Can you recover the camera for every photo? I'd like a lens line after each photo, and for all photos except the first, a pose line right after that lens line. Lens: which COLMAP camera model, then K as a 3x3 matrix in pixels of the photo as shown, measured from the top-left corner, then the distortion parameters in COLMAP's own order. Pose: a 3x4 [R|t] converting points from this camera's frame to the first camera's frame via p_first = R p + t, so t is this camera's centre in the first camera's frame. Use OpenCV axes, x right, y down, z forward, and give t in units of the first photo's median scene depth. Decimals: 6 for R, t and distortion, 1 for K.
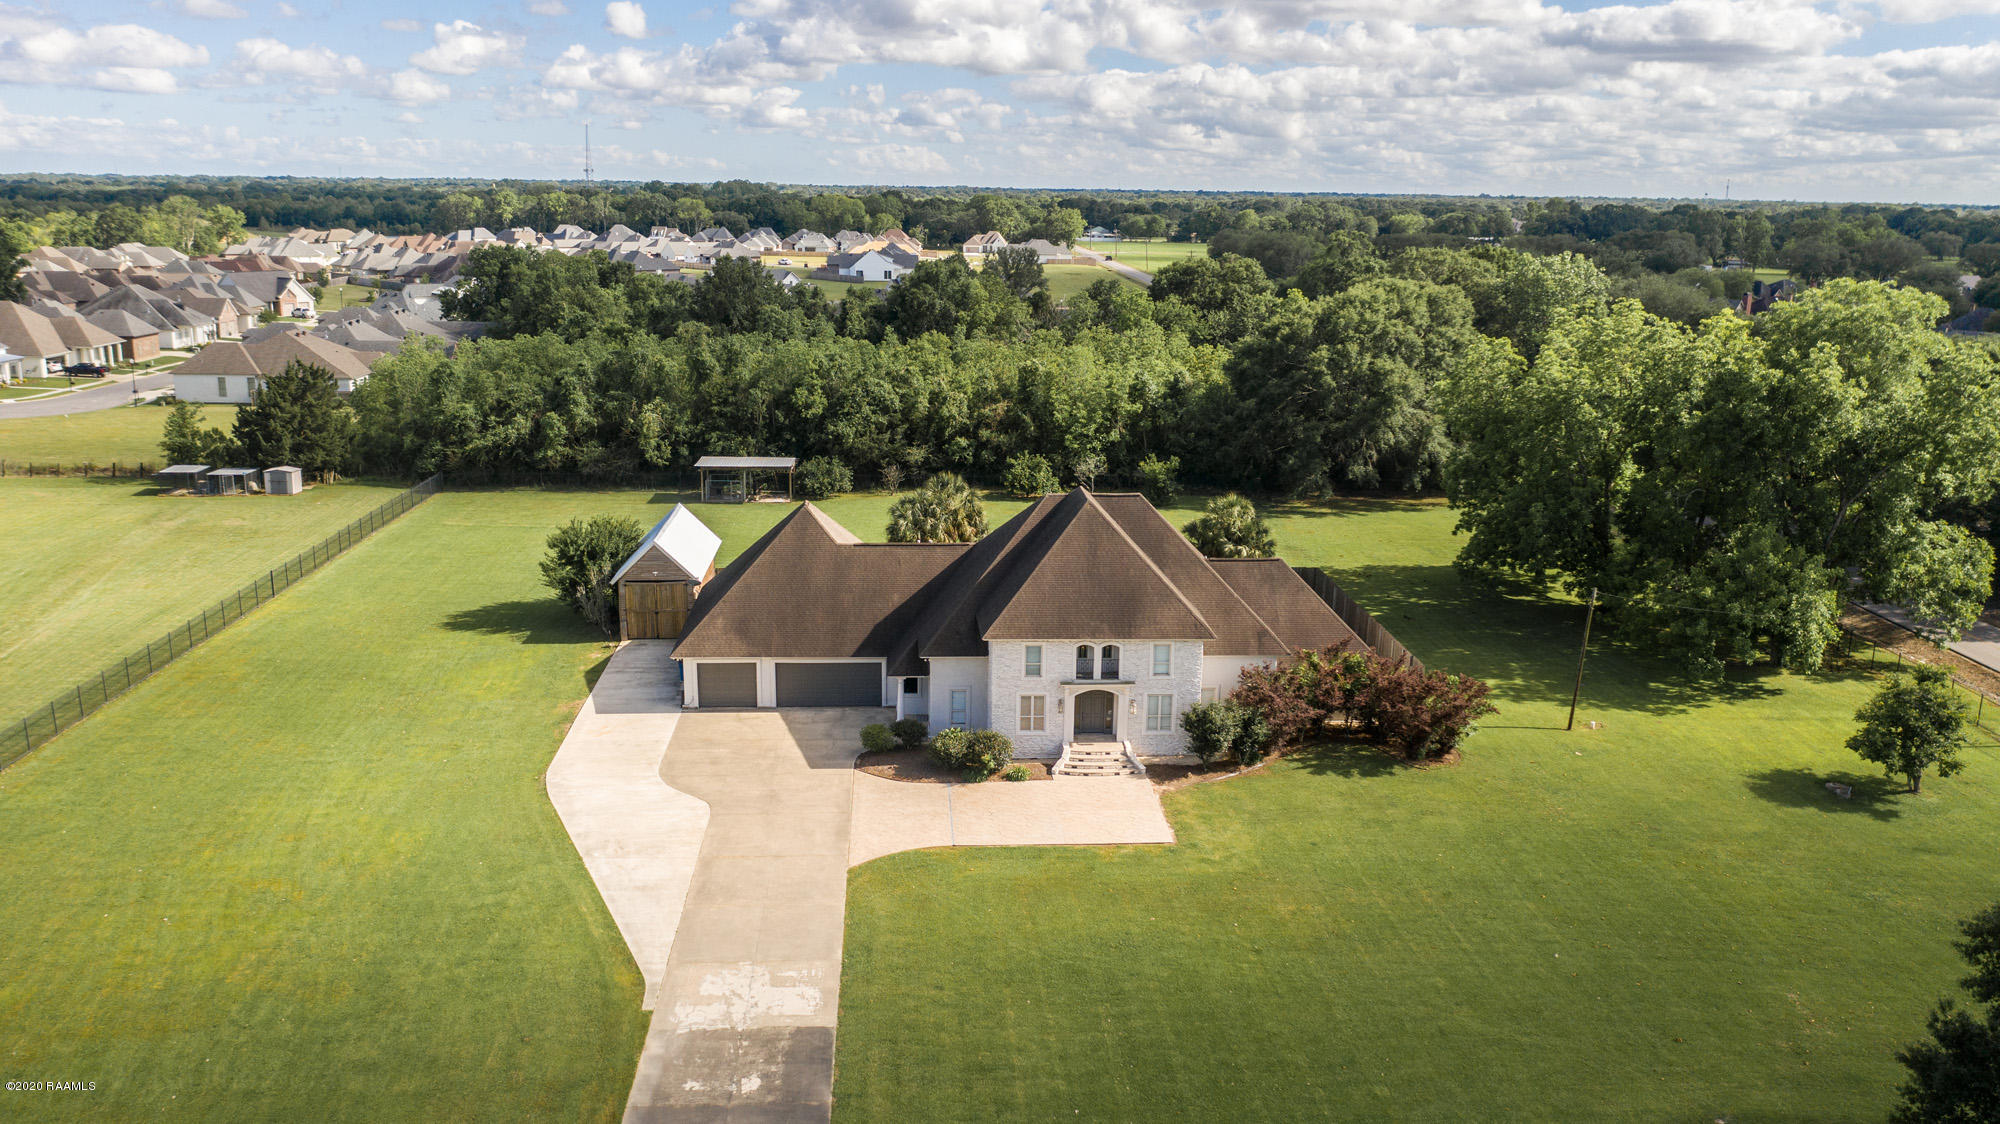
lens RADIAL K [[1579.3, 0, 998.7], [0, 1579.3, 567.2], [0, 0, 1]] dist [-0.009972, -0.008557]
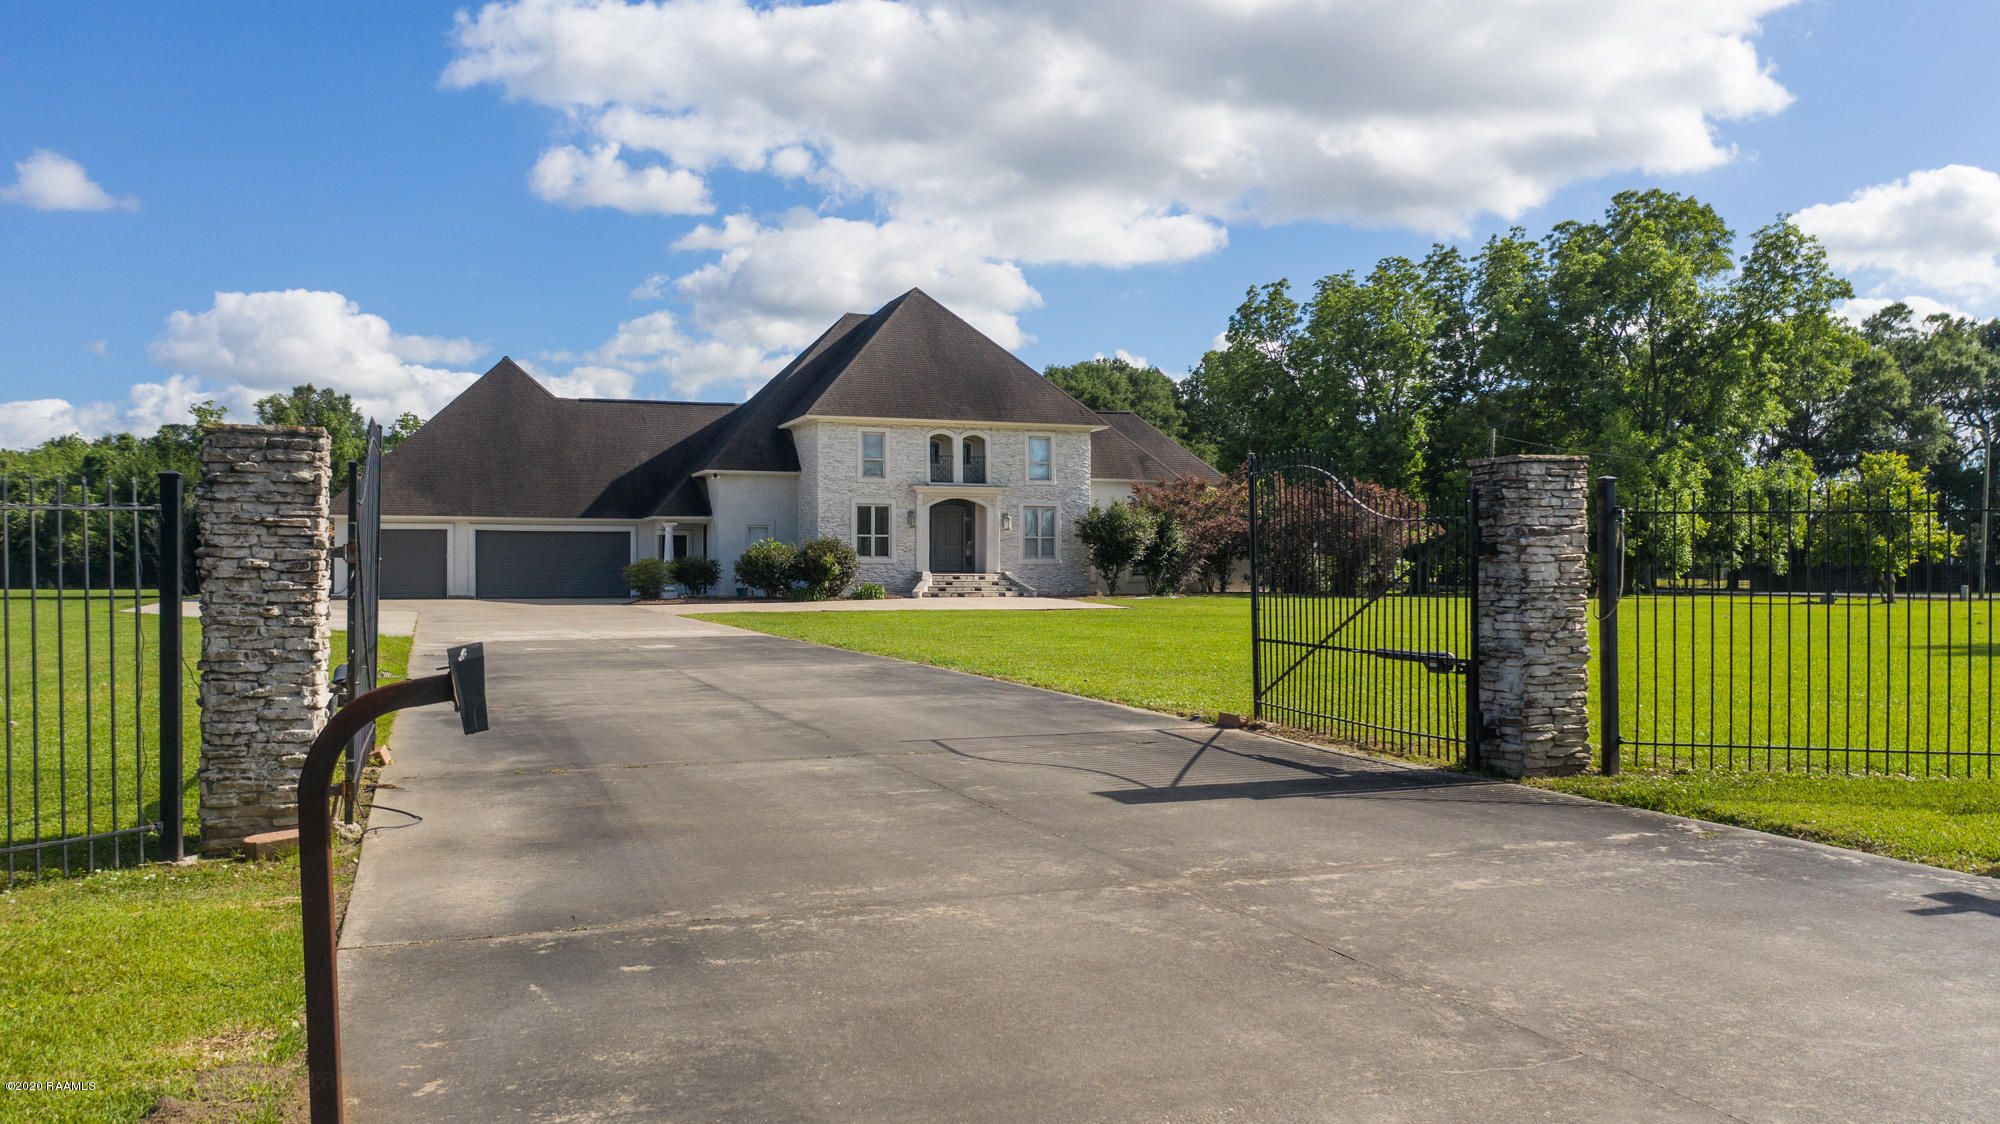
lens RADIAL K [[1579.3, 0, 994.5], [0, 1579.3, 561.1], [0, 0, 1]] dist [-0.009972, -0.008557]
pose [[0.961201, -0.013067, 0.275539, -0.124346], [0.076023, 0.972743, -0.219070, 0.268494], [-0.265166, 0.231517, 0.935995, 0.315687]]
